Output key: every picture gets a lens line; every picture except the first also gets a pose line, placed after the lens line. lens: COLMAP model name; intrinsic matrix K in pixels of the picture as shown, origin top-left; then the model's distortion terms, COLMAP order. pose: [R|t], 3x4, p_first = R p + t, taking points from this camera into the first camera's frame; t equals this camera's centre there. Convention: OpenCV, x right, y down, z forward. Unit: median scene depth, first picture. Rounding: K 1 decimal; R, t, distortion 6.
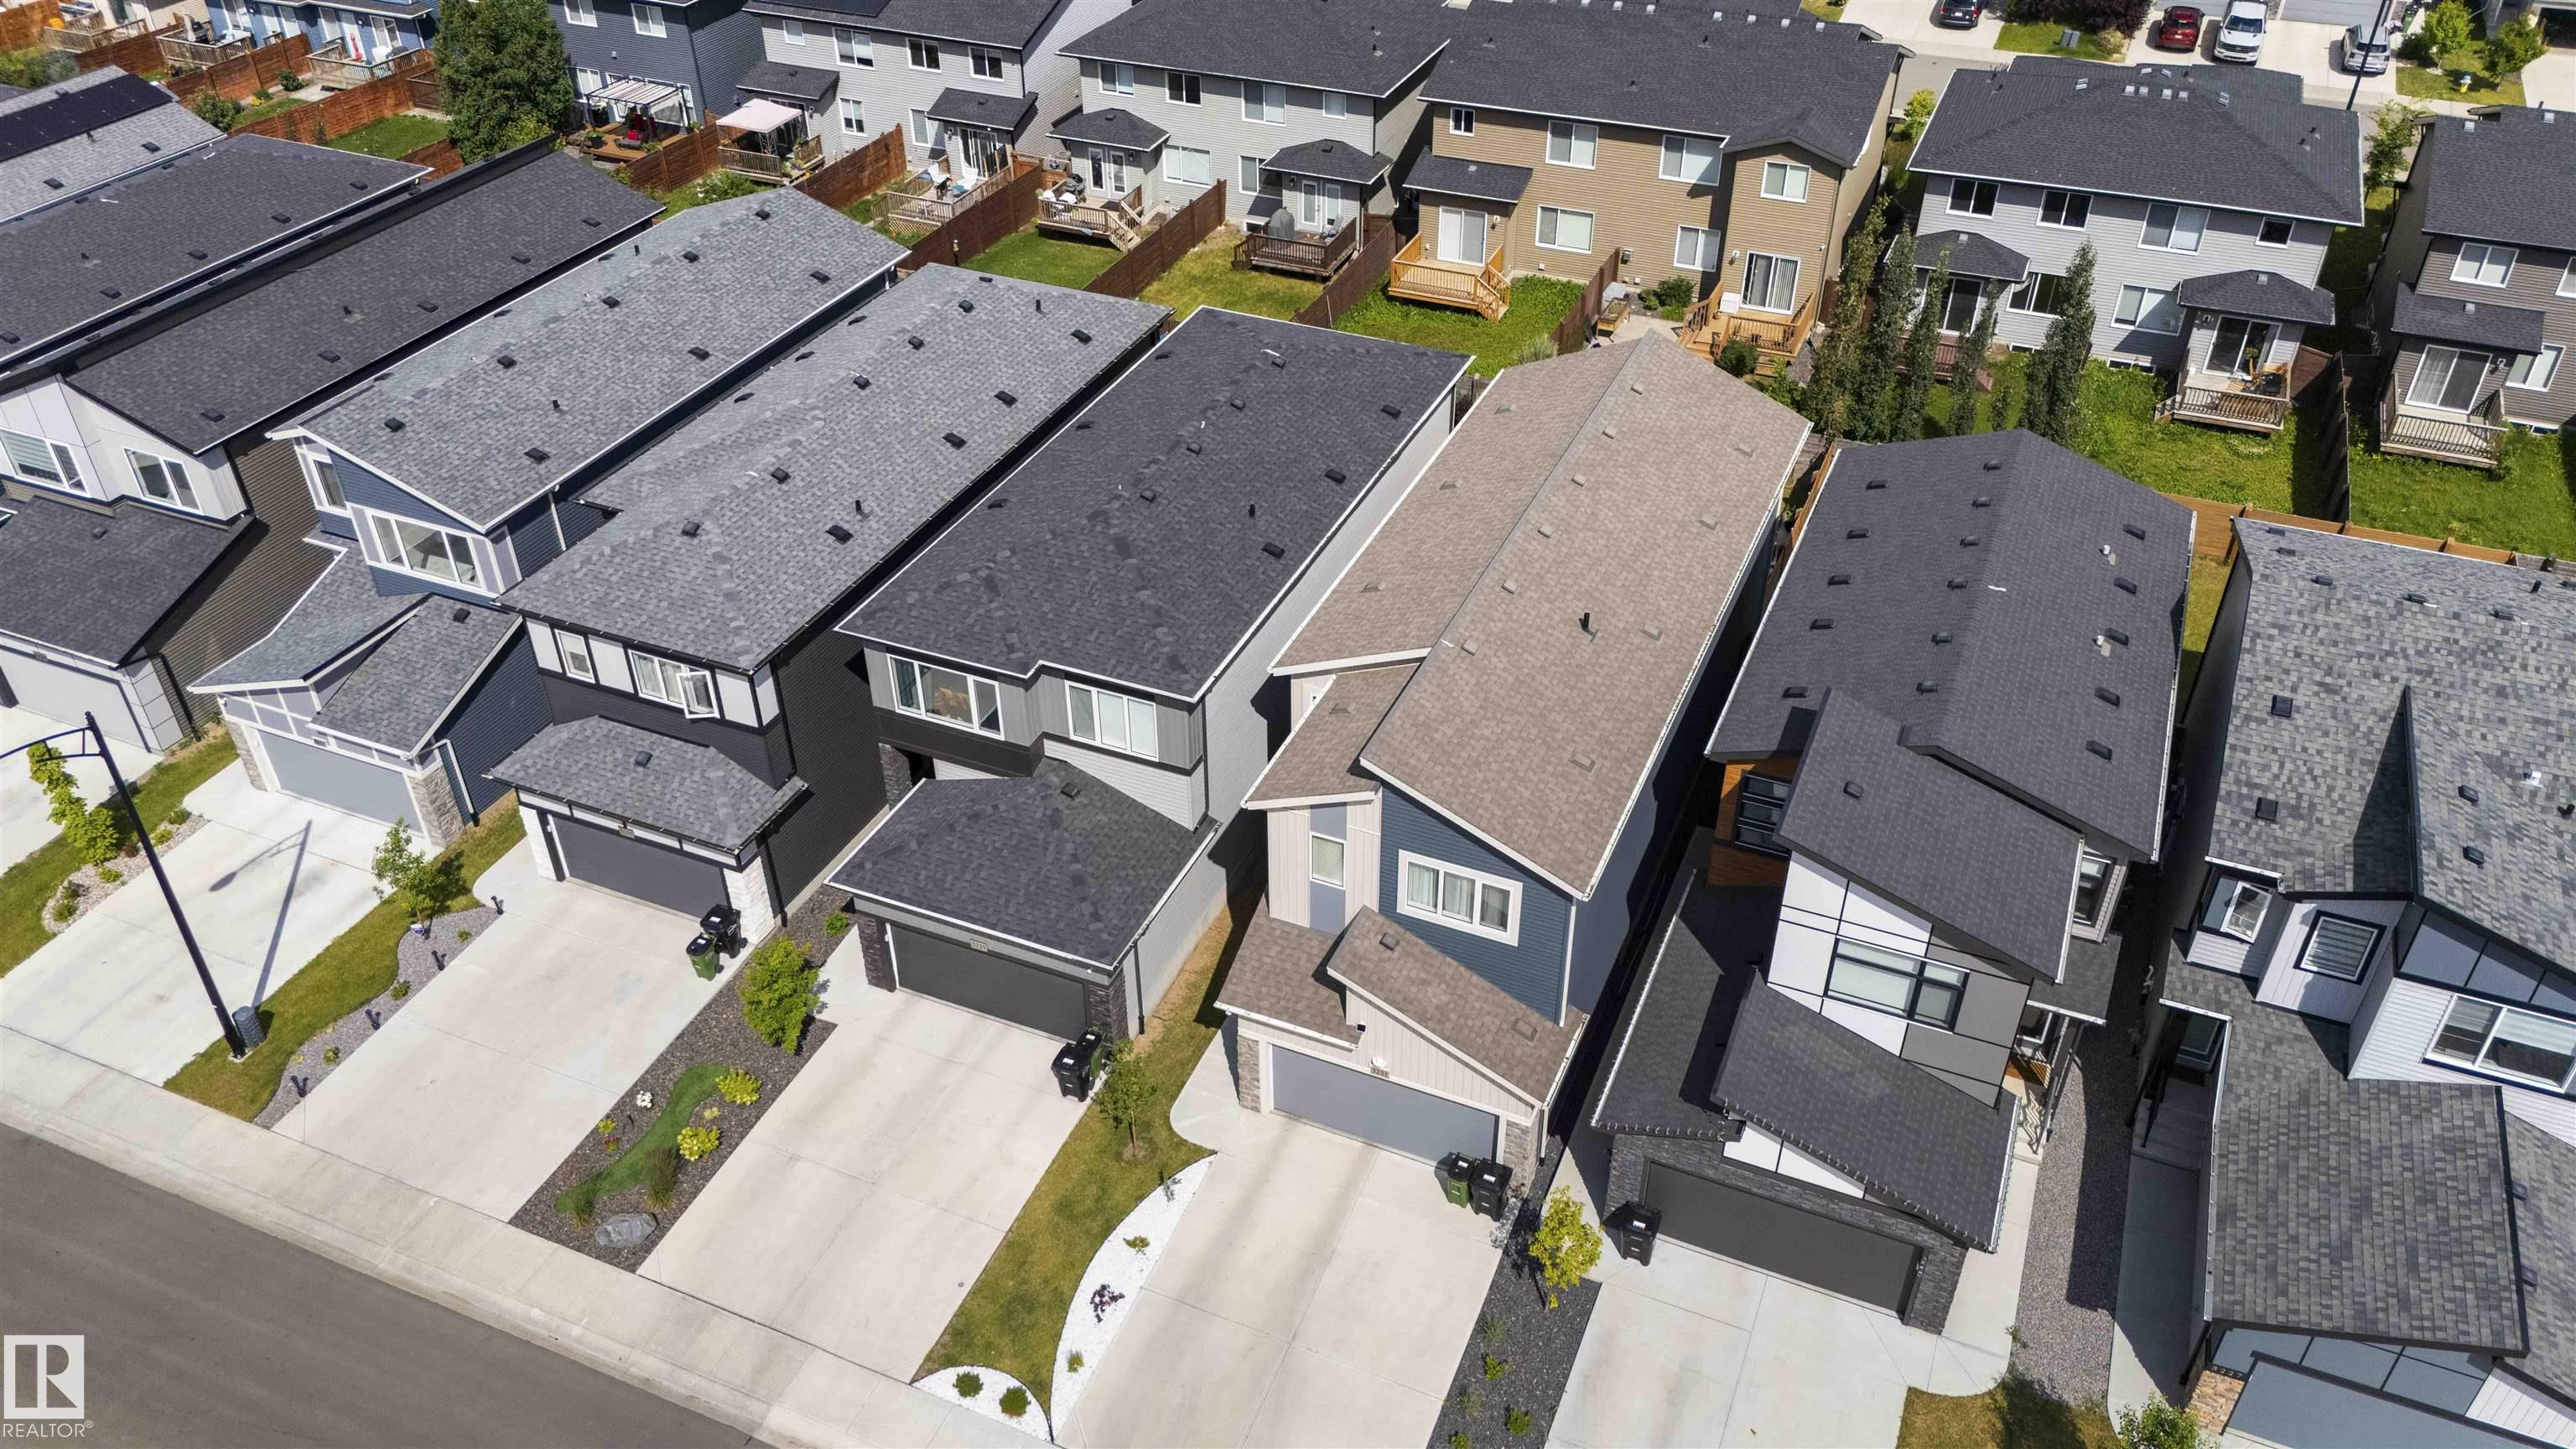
lens RADIAL K [[1877.4, 0, 1288.0], [0, 1877.4, 724.5], [0, 0, 1]] dist [0.070737, -0.065141]
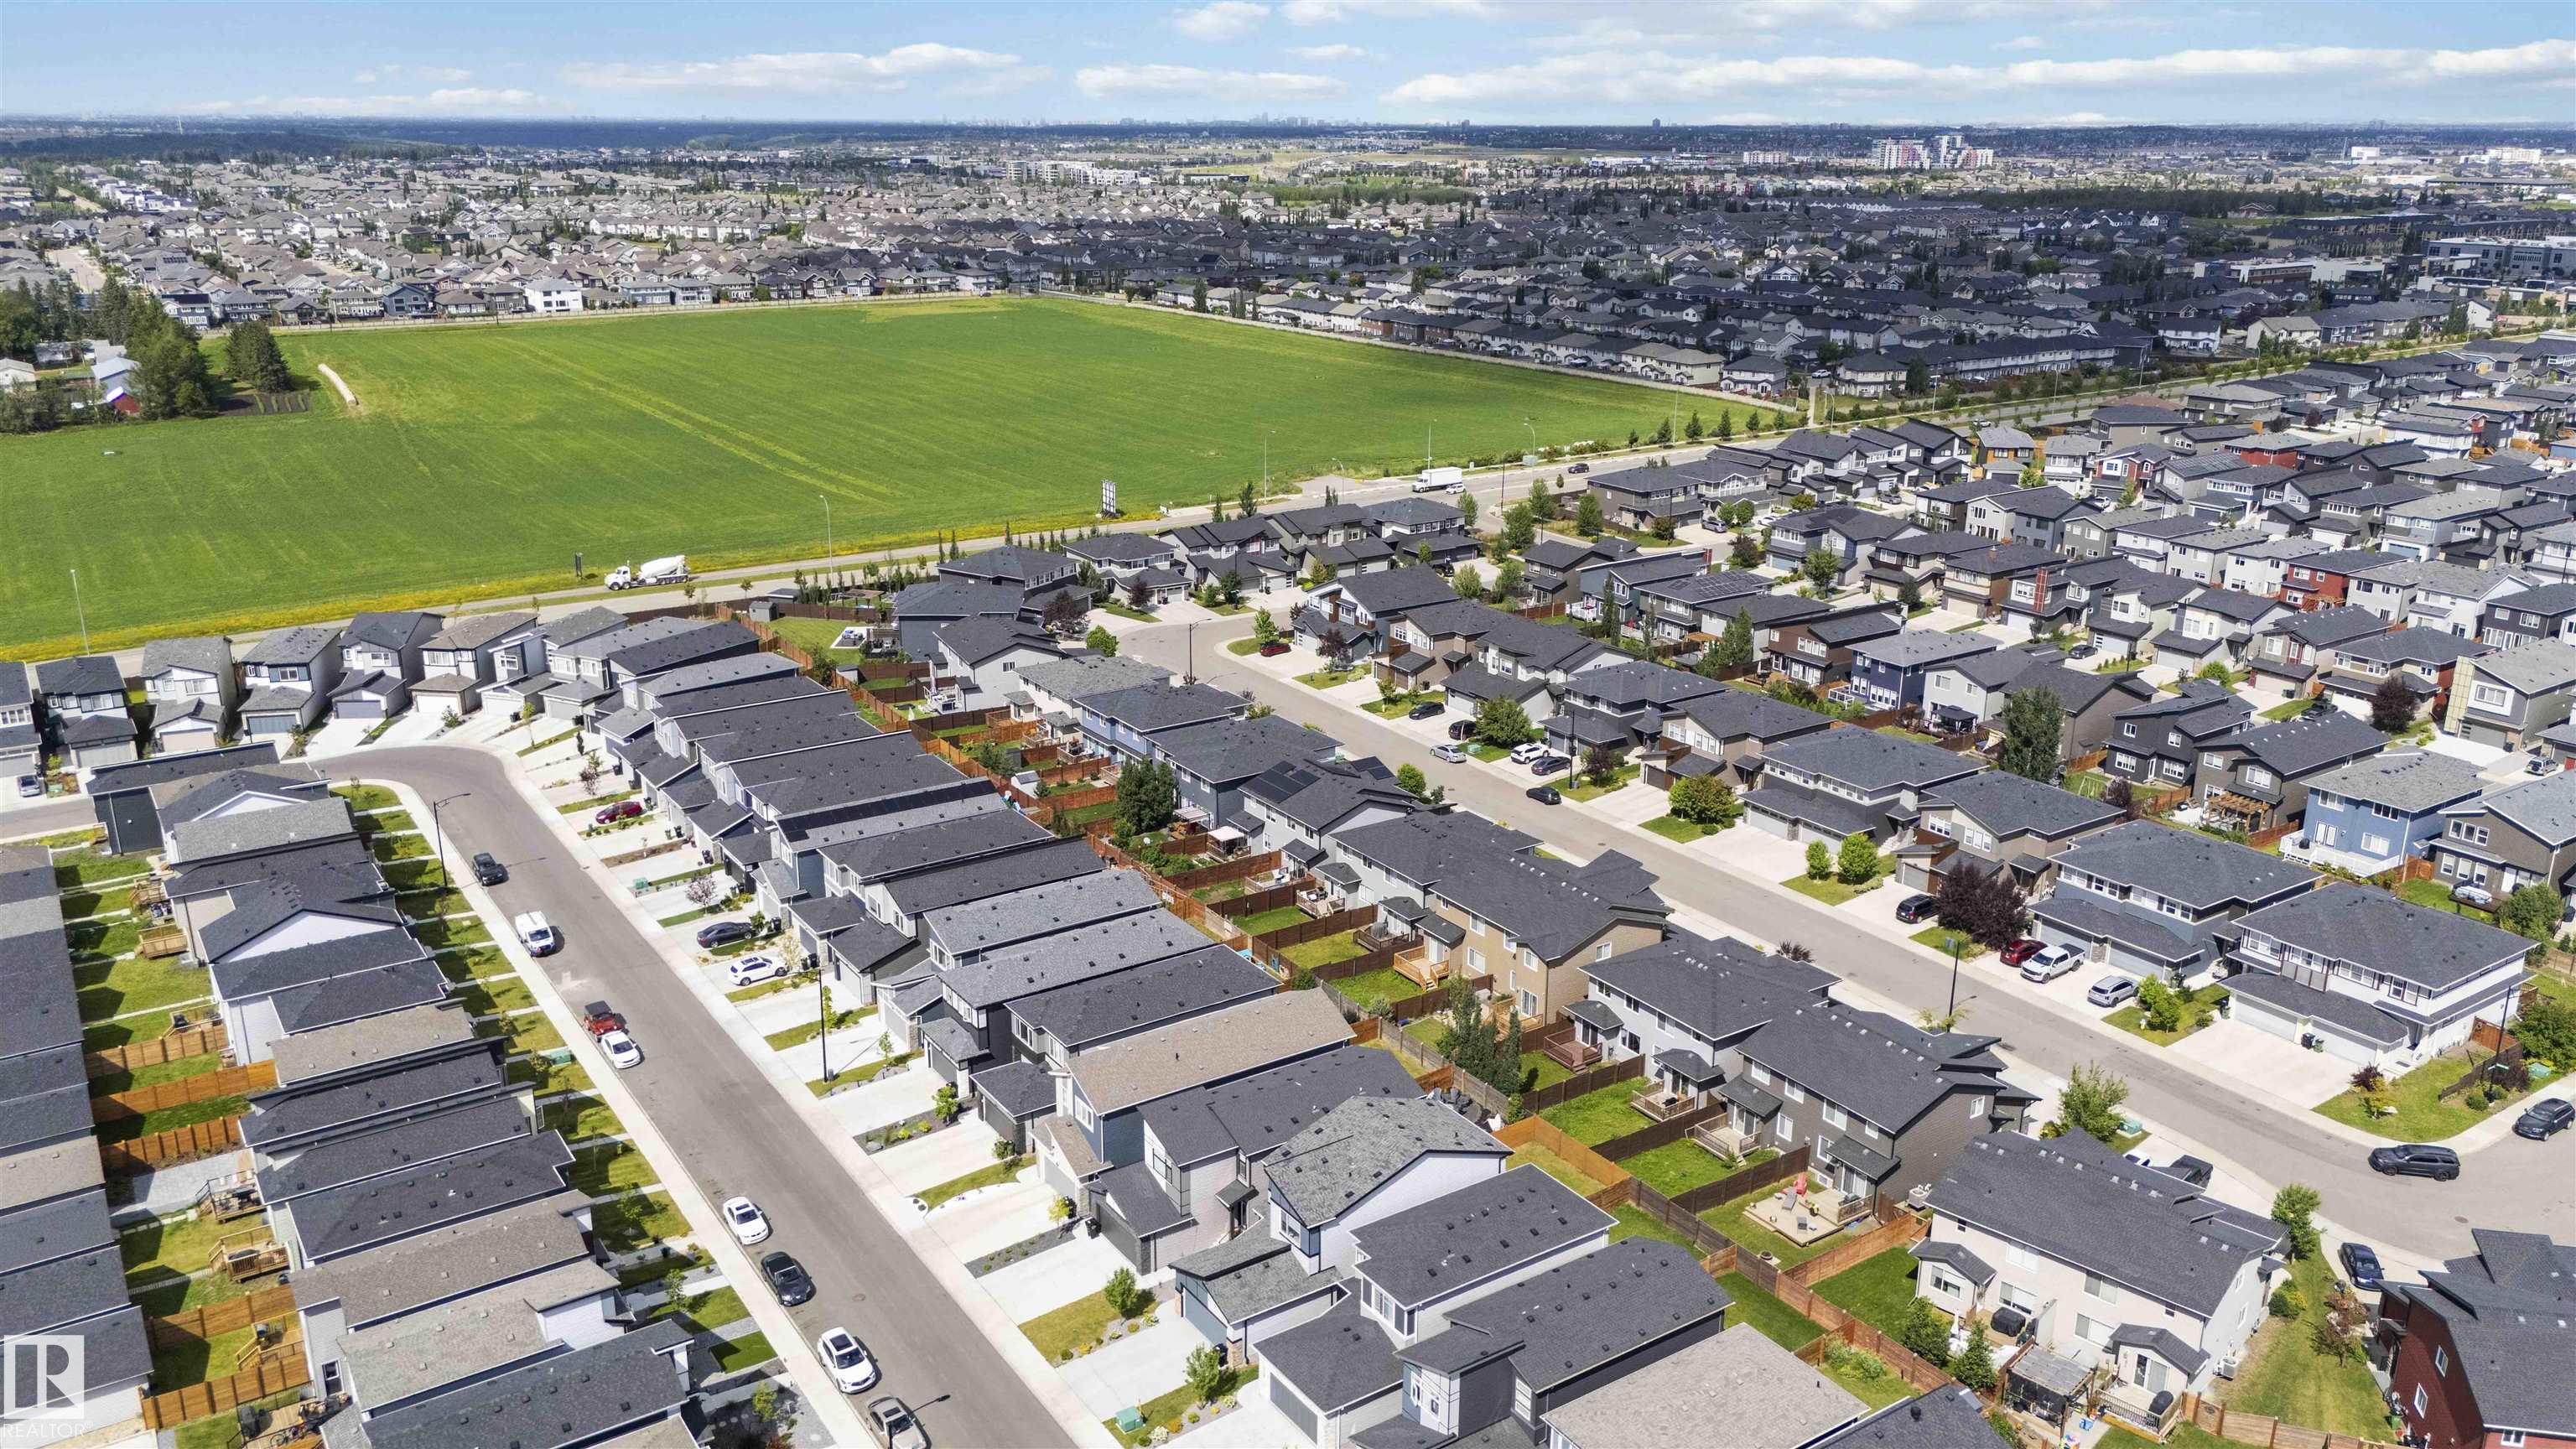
lens RADIAL K [[1956.8, 0, 1288.0], [0, 1956.8, 724.5], [0, 0, 1]] dist [0.088364, -0.095775]
pose [[0.837141, 0.169459, -0.520076, 1.678609], [-0.328601, 0.915911, -0.230496, 0.115894], [0.437284, 0.363855, 0.822431, -1.586613]]
